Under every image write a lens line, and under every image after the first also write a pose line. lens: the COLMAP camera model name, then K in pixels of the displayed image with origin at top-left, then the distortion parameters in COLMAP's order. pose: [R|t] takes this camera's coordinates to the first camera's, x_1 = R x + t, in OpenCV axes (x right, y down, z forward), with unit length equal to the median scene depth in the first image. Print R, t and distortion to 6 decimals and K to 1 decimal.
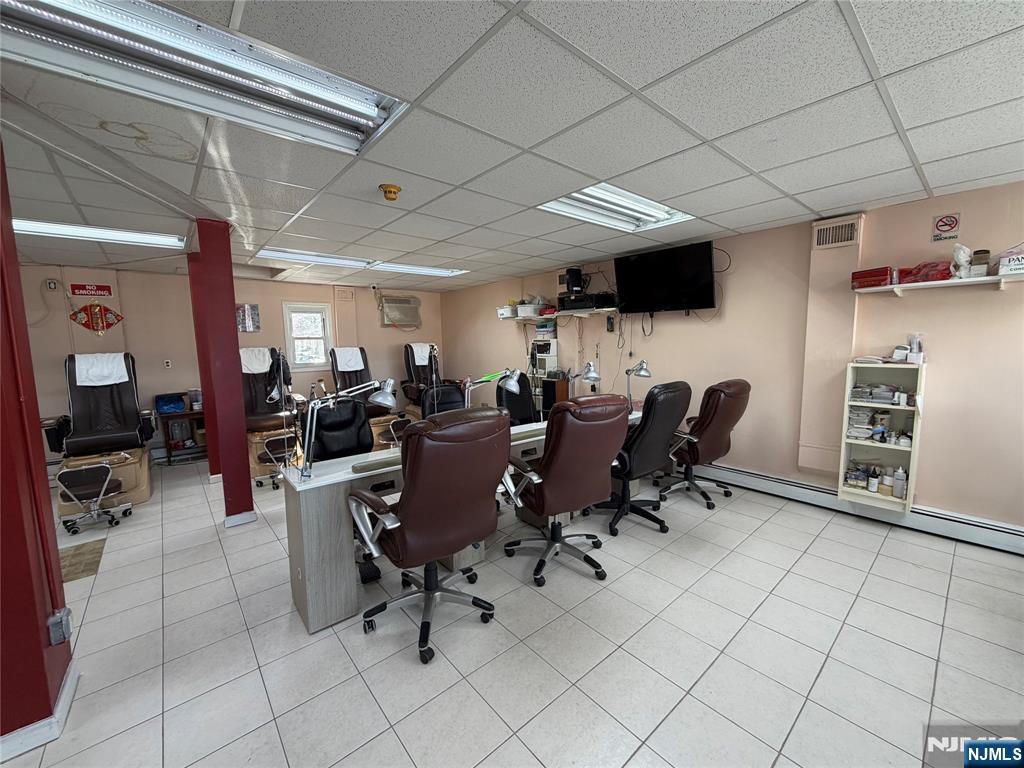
lens RADIAL K [[407.8, 0, 512.0], [0, 407.8, 384.0], [0, 0, 1]] dist [0.000094, 0.000093]
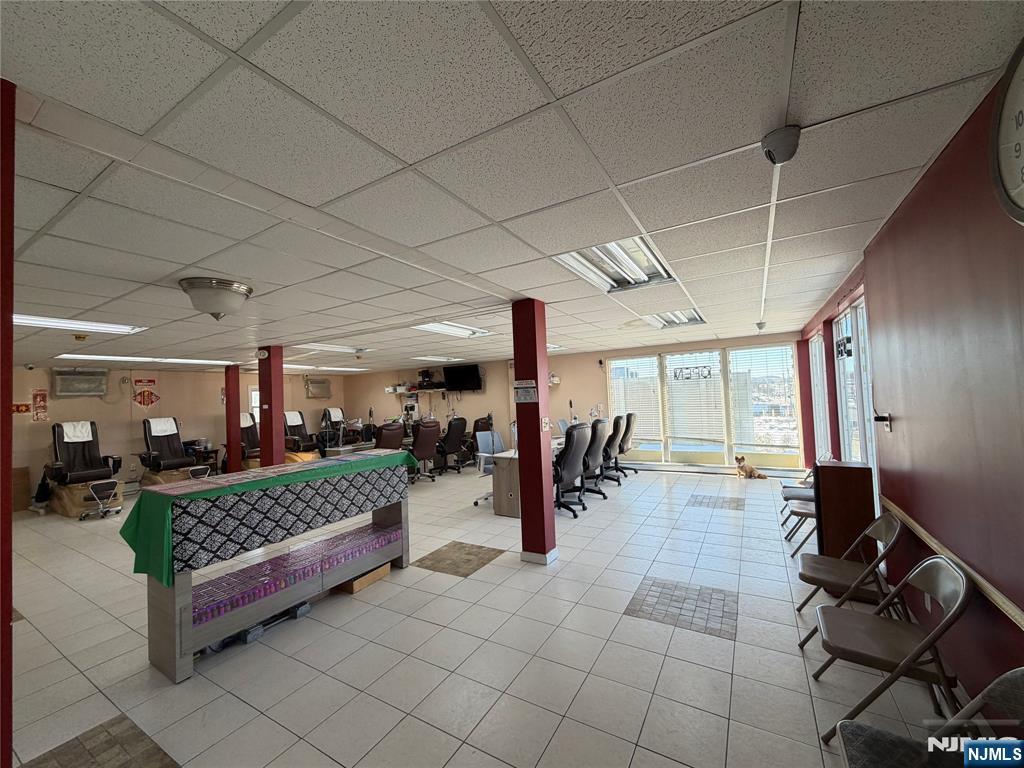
lens RADIAL K [[407.8, 0, 512.0], [0, 407.8, 384.0], [0, 0, 1]] dist [0.000094, 0.000093]
pose [[0.946708, -0.010104, 0.321934, -0.101067], [0.059036, 0.988019, -0.142597, 0.112749], [-0.316636, 0.154004, 0.935962, -1.082469]]
